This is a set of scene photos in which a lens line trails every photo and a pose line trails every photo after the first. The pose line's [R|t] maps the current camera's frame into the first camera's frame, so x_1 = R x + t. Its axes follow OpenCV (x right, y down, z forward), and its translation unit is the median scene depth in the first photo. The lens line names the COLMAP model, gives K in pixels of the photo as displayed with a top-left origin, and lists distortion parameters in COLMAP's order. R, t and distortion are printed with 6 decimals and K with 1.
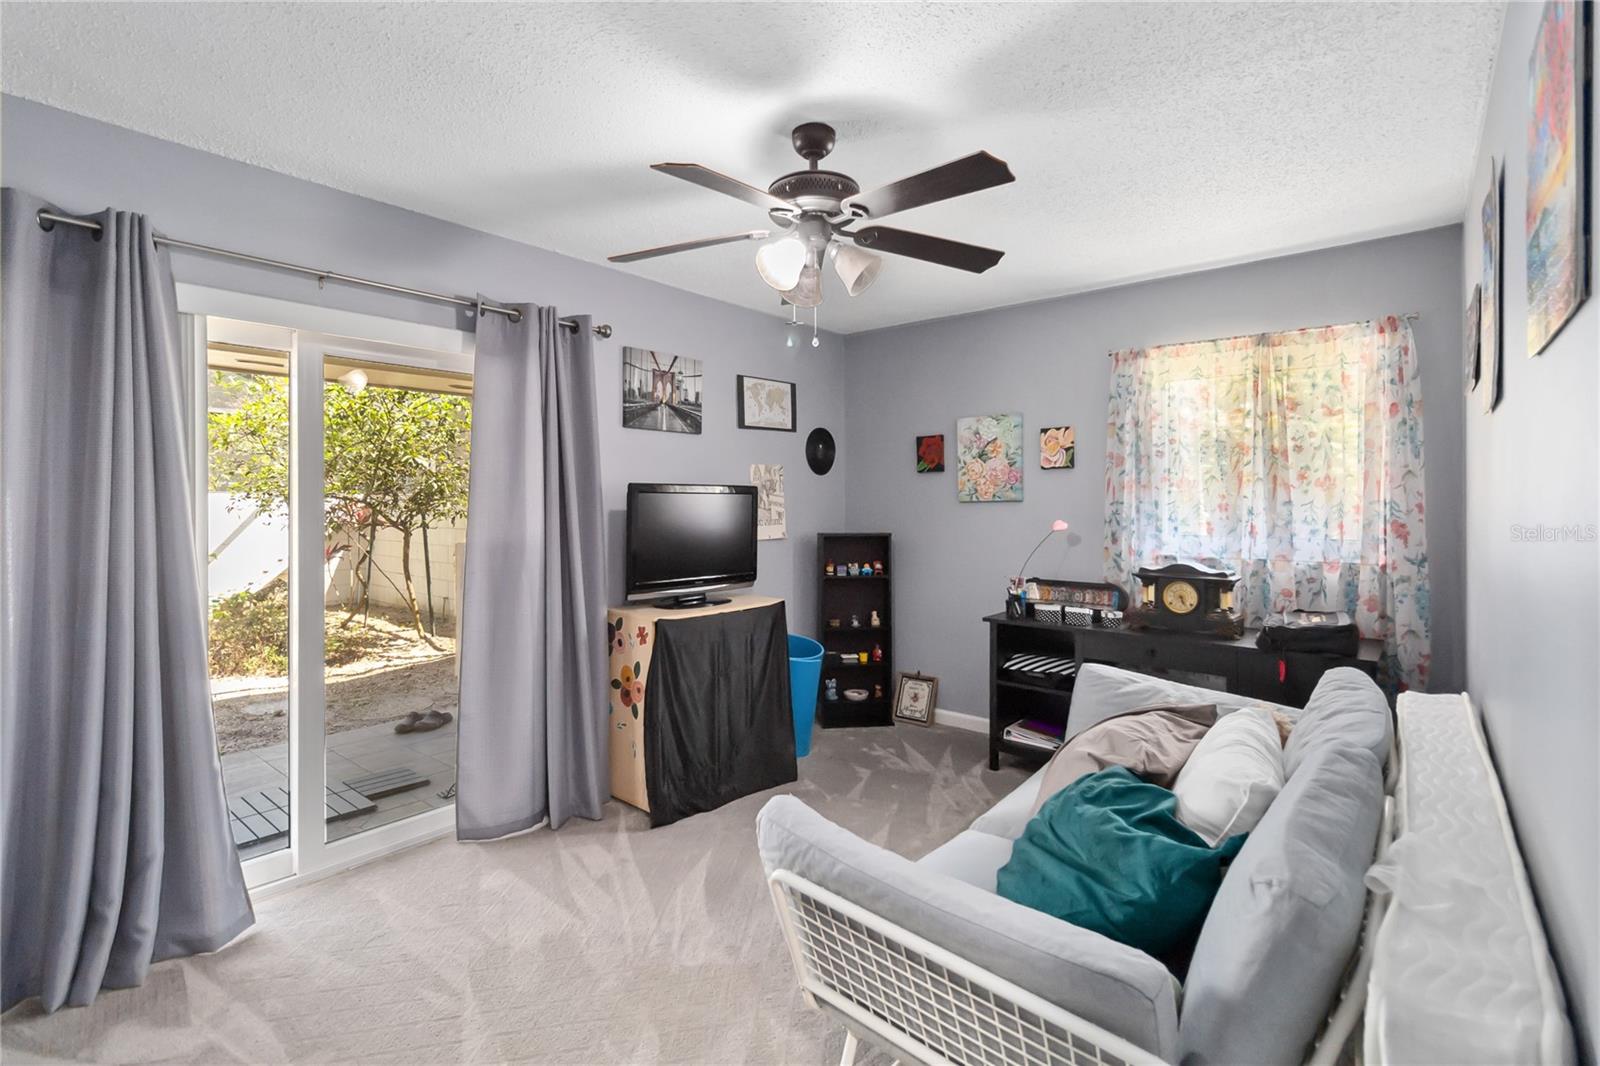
lens RADIAL K [[792.4, 0, 800.0], [0, 792.4, 533.0], [0, 0, 1]] dist [0.000120, 0.000071]
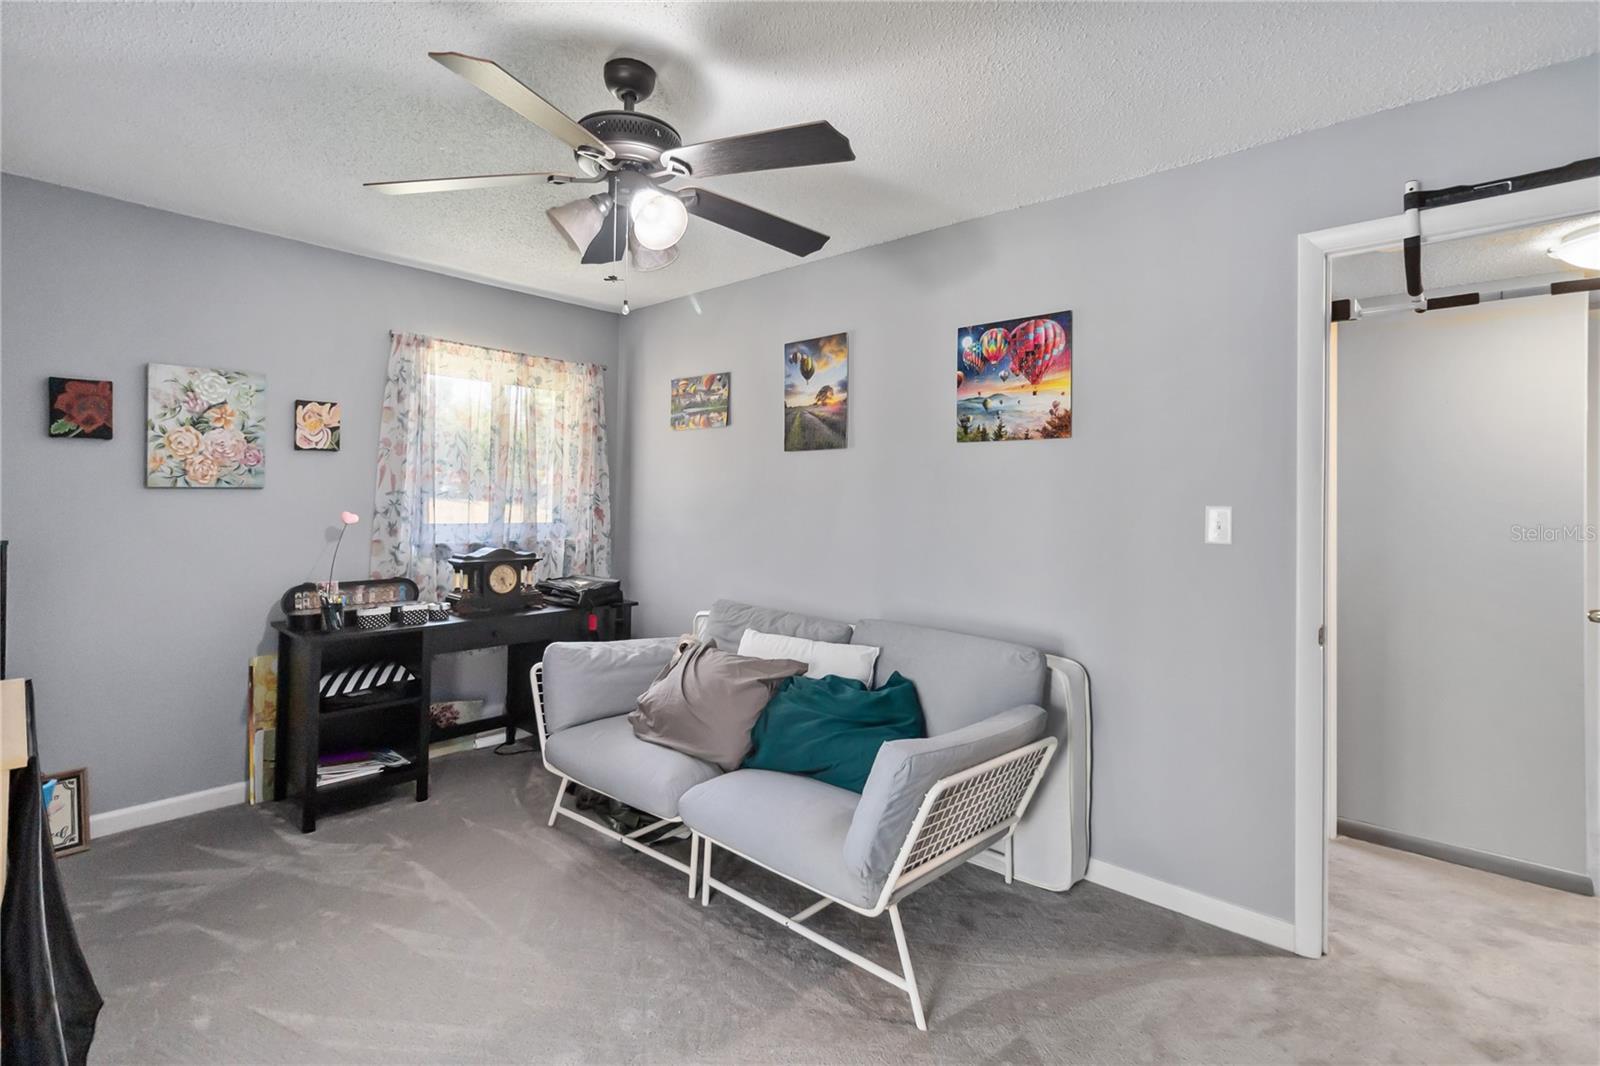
lens RADIAL K [[713.4, 0, 804.1], [0, 713.4, 524.7], [0, 0, 1]] dist [0.001057, 0.000110]
pose [[0.035983, -0.029595, 0.998914, -0.435457], [0.031596, 0.999095, 0.028462, -0.008176], [-0.998853, 0.030537, 0.036885, 0.479128]]
